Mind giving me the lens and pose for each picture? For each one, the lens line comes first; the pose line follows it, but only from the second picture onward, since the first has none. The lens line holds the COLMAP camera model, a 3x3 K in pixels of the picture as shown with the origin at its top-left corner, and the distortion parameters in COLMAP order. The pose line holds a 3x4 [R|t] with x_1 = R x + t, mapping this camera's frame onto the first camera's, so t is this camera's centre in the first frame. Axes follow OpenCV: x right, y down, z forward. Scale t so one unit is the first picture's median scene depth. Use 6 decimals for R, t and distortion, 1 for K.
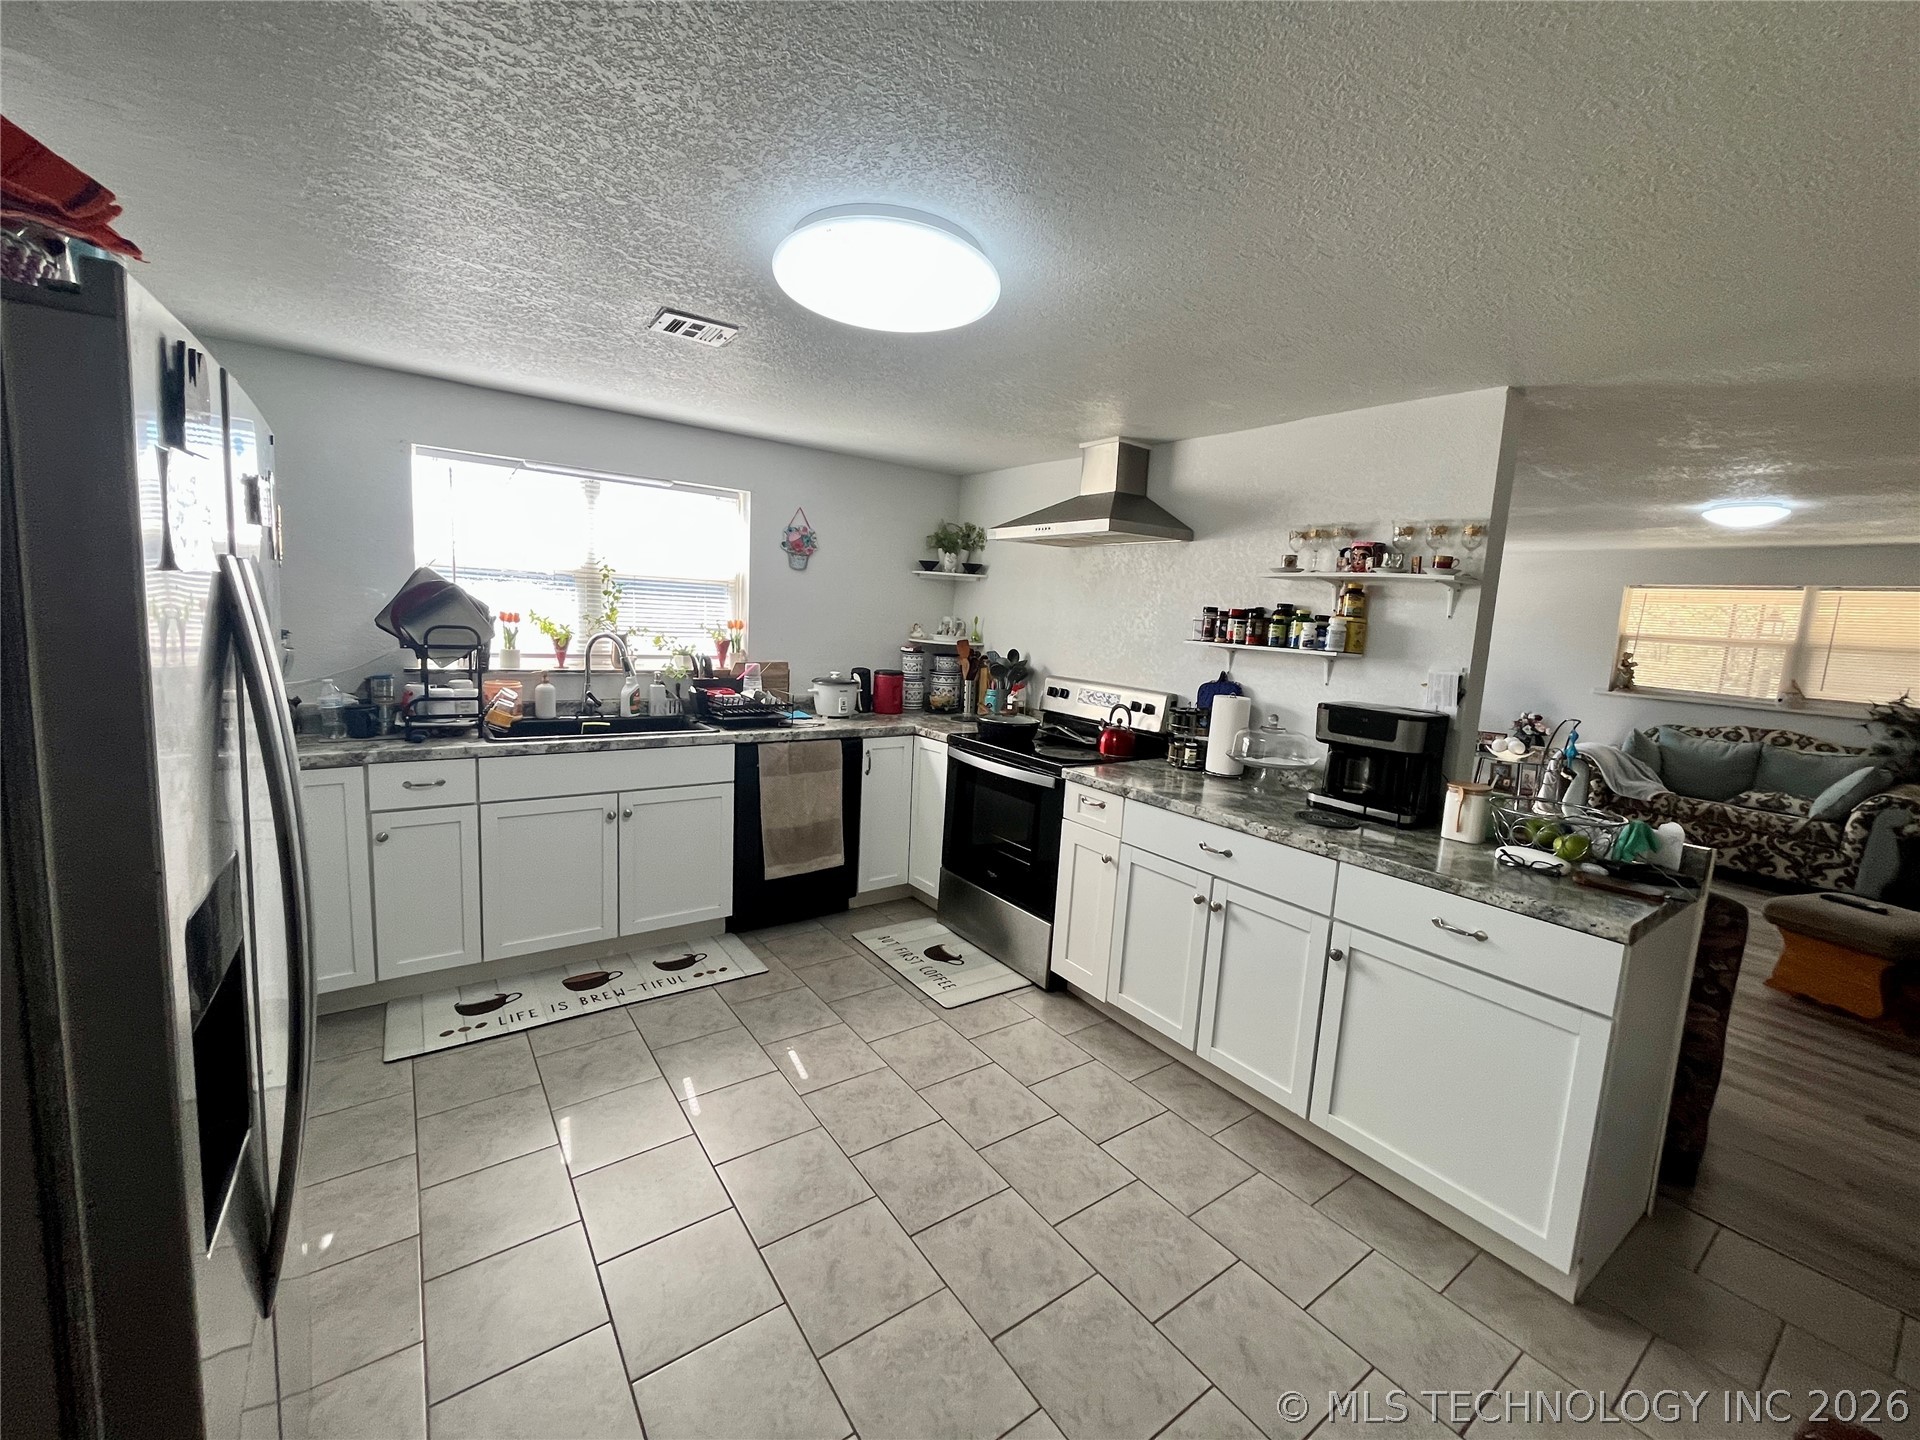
lens RADIAL K [[771.8, 0, 964.6], [0, 771.8, 710.6], [0, 0, 1]] dist [-0.002732, -0.000384]
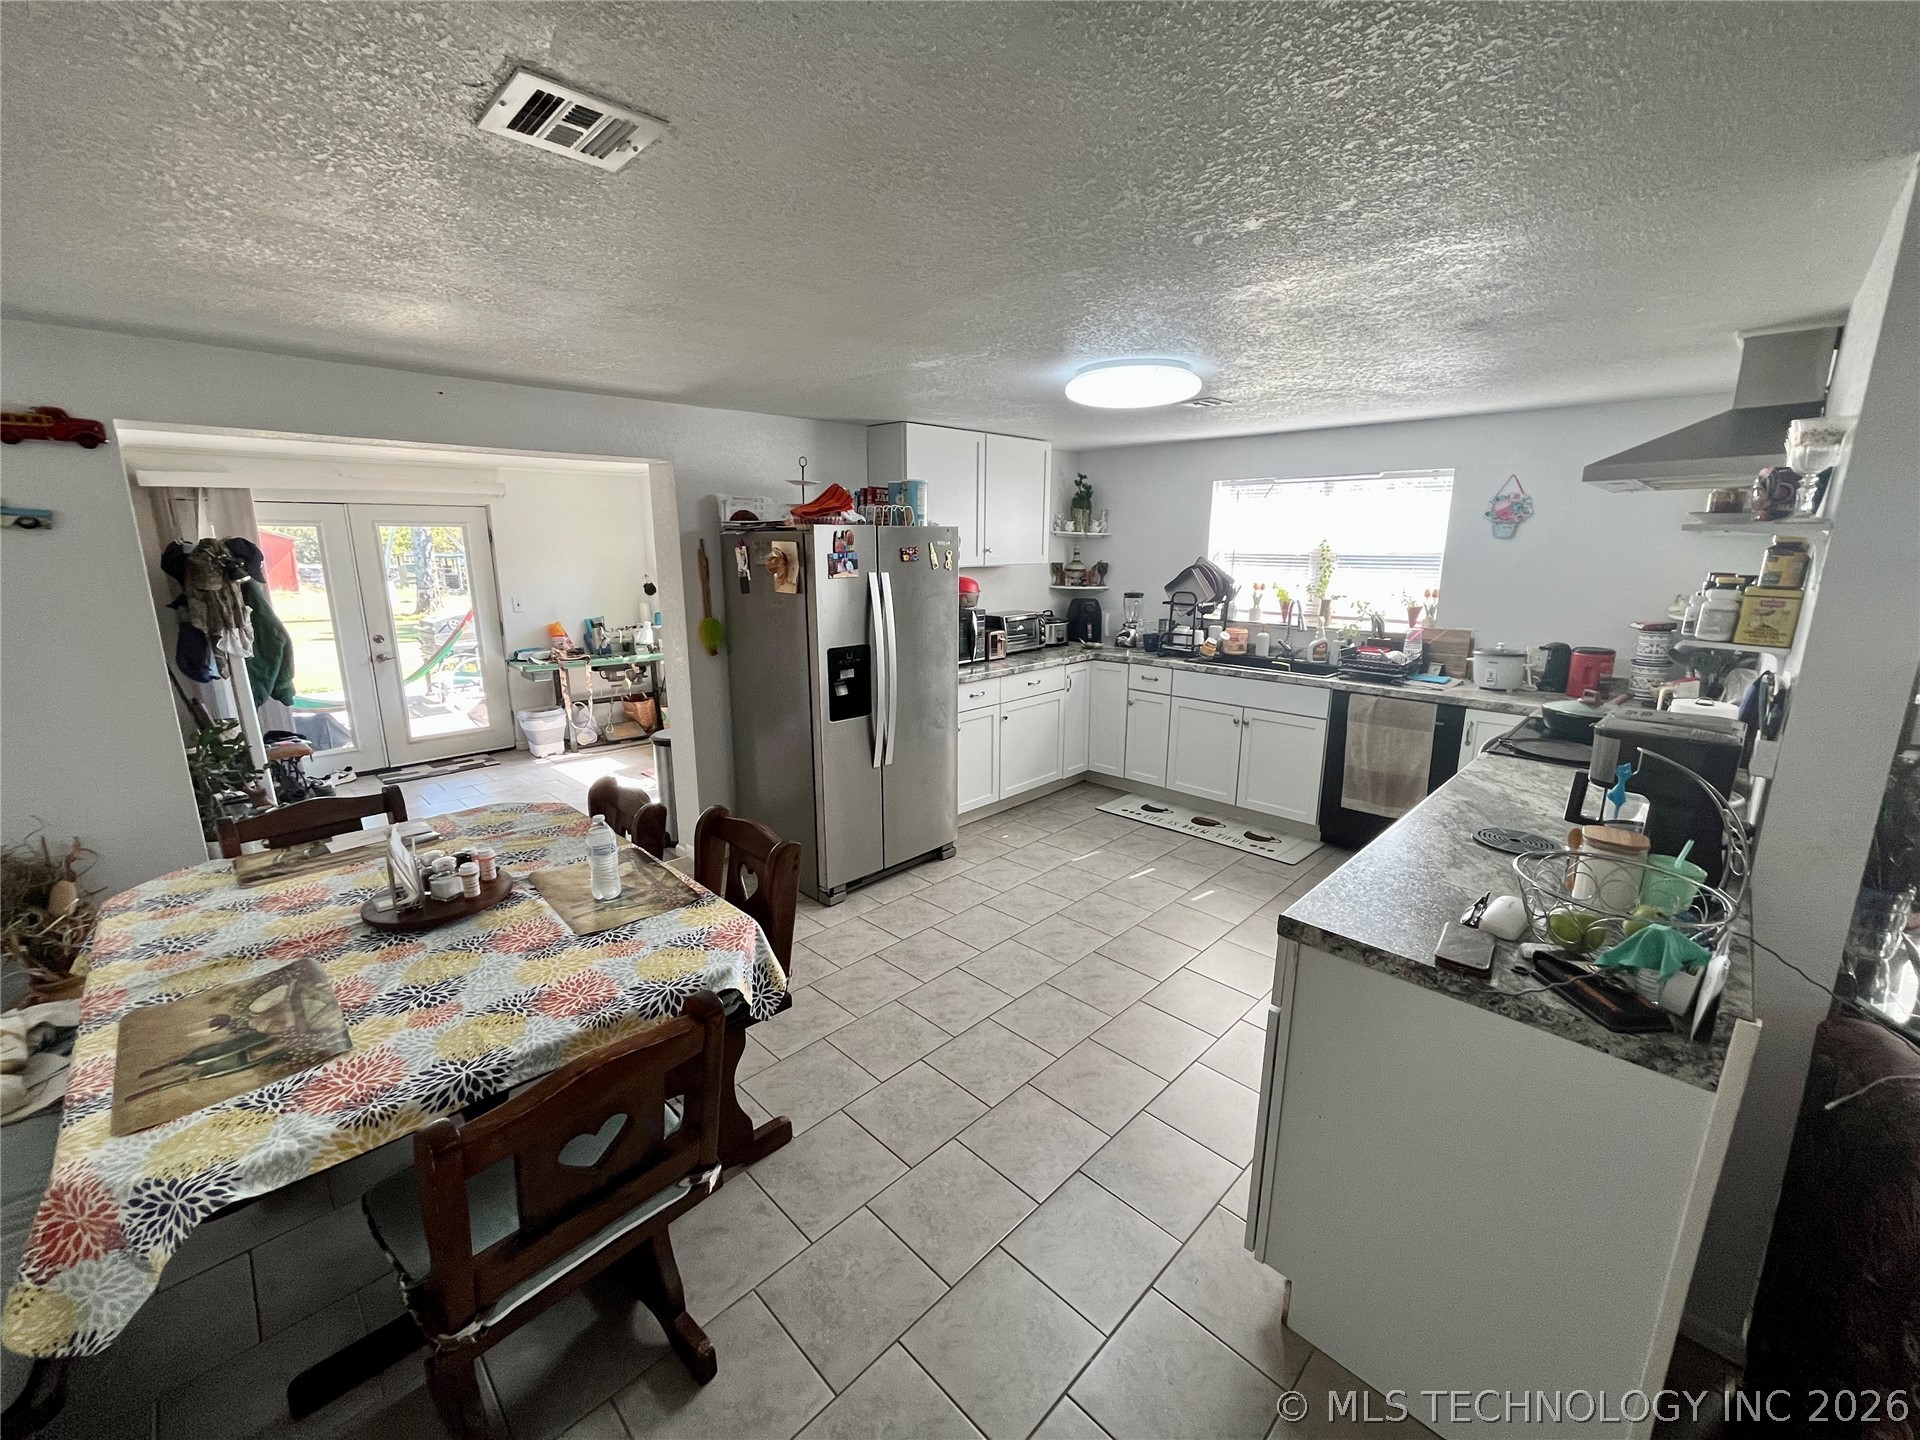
lens RADIAL K [[771.8, 0, 964.4], [0, 771.8, 708.7], [0, 0, 1]] dist [-0.002732, -0.000384]
pose [[0.162466, 0.154413, -0.974557, 0.793890], [-0.117860, 0.983645, 0.136205, -0.024967], [0.979650, 0.092733, 0.178008, 0.197233]]
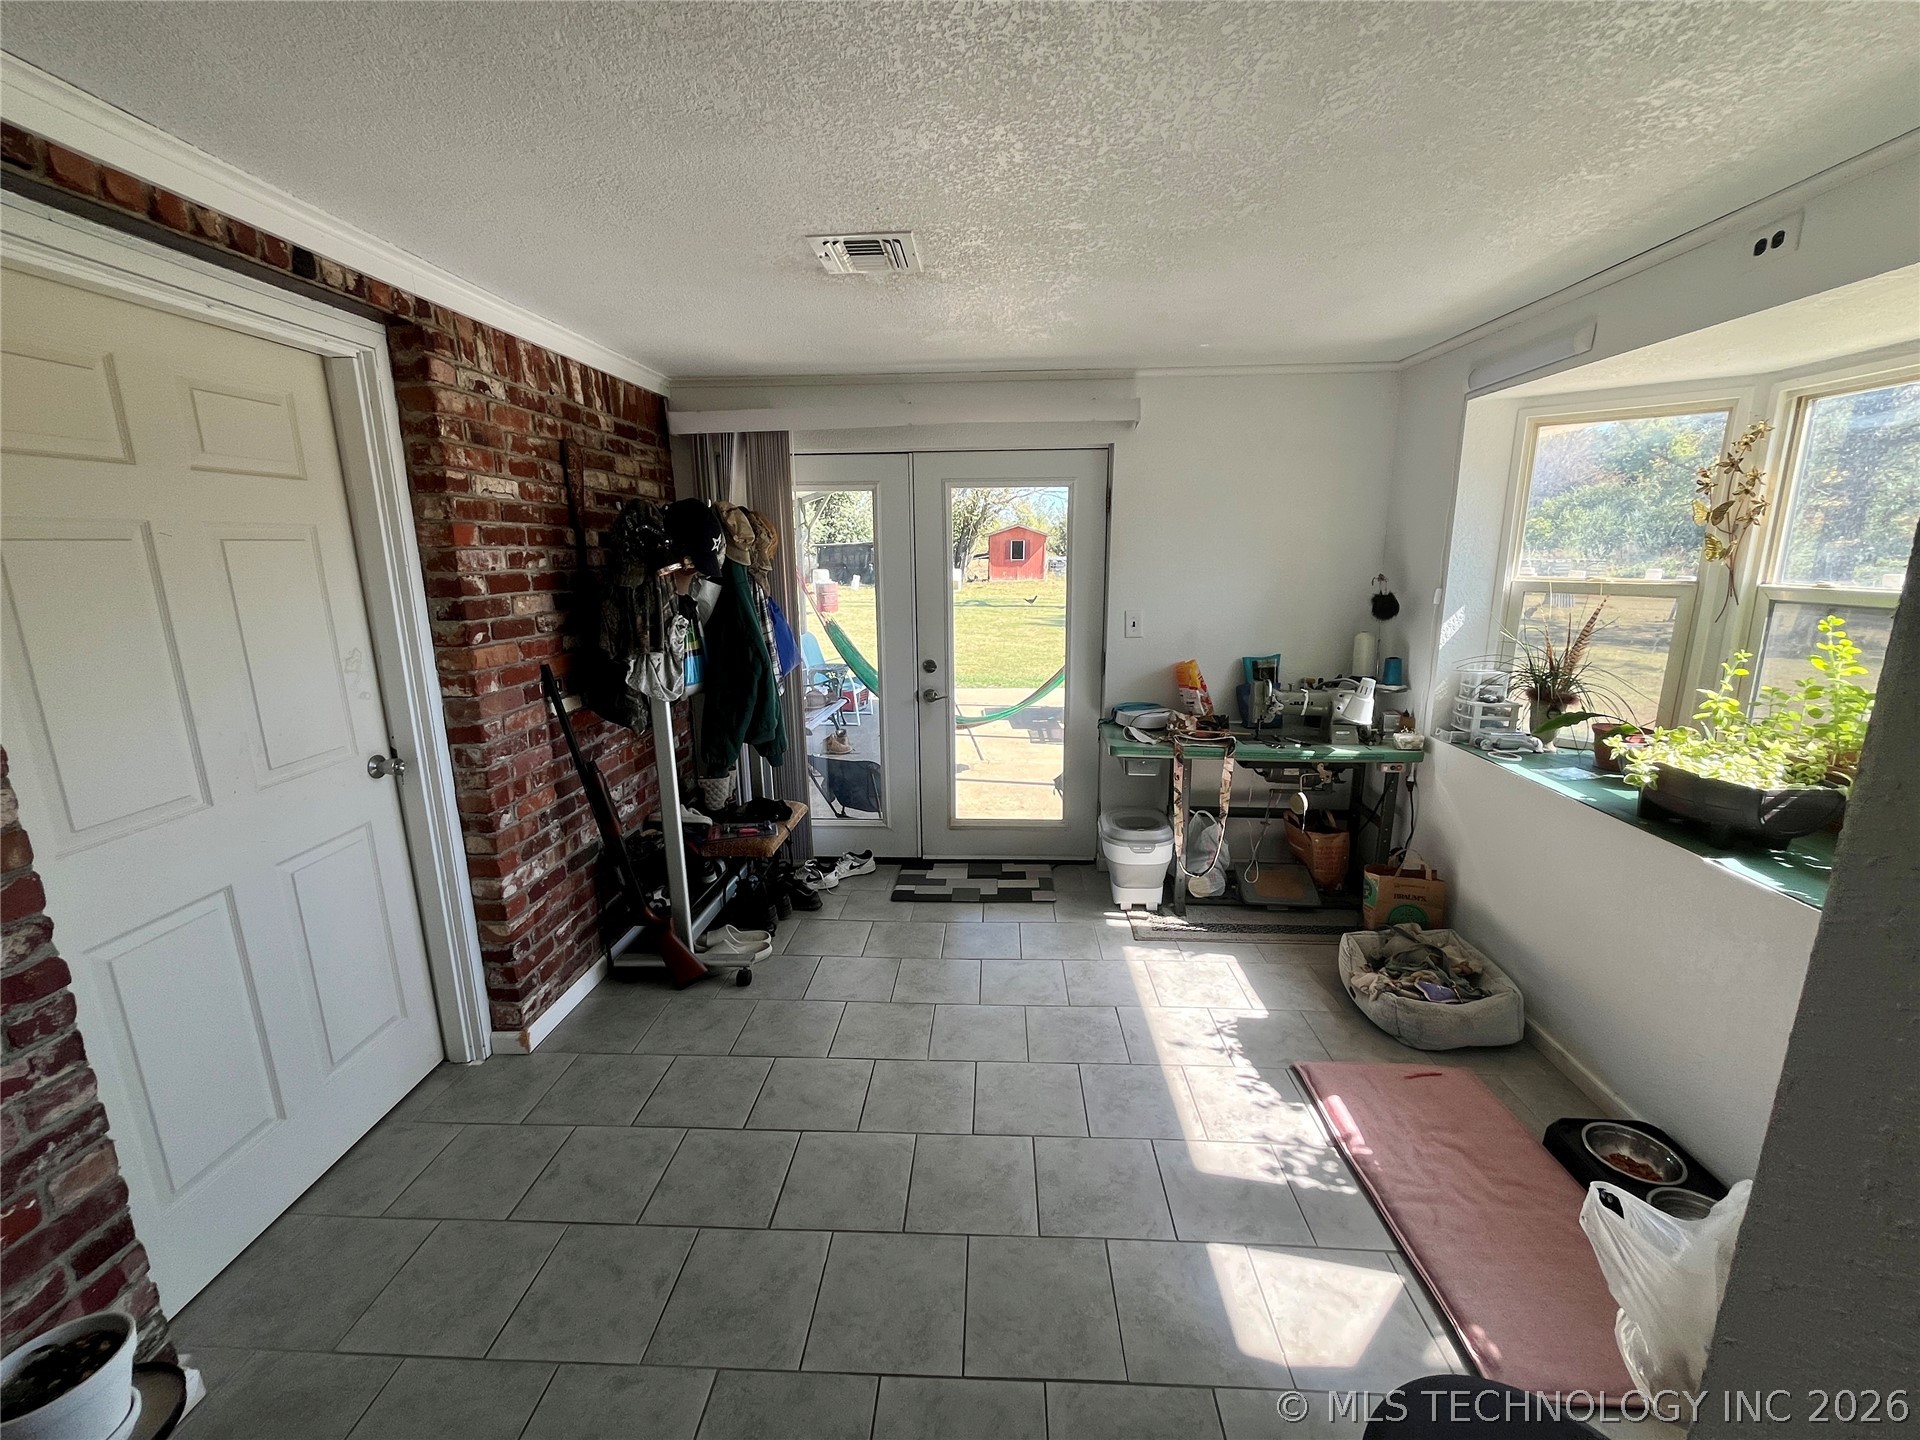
lens RADIAL K [[771.8, 0, 957.7], [0, 771.8, 714.2], [0, 0, 1]] dist [-0.002732, -0.000384]
pose [[-0.626060, 0.122900, -0.770028, -0.286221], [-0.125007, 0.958911, 0.254681, -0.010253], [0.769689, 0.255704, -0.584973, -0.097344]]
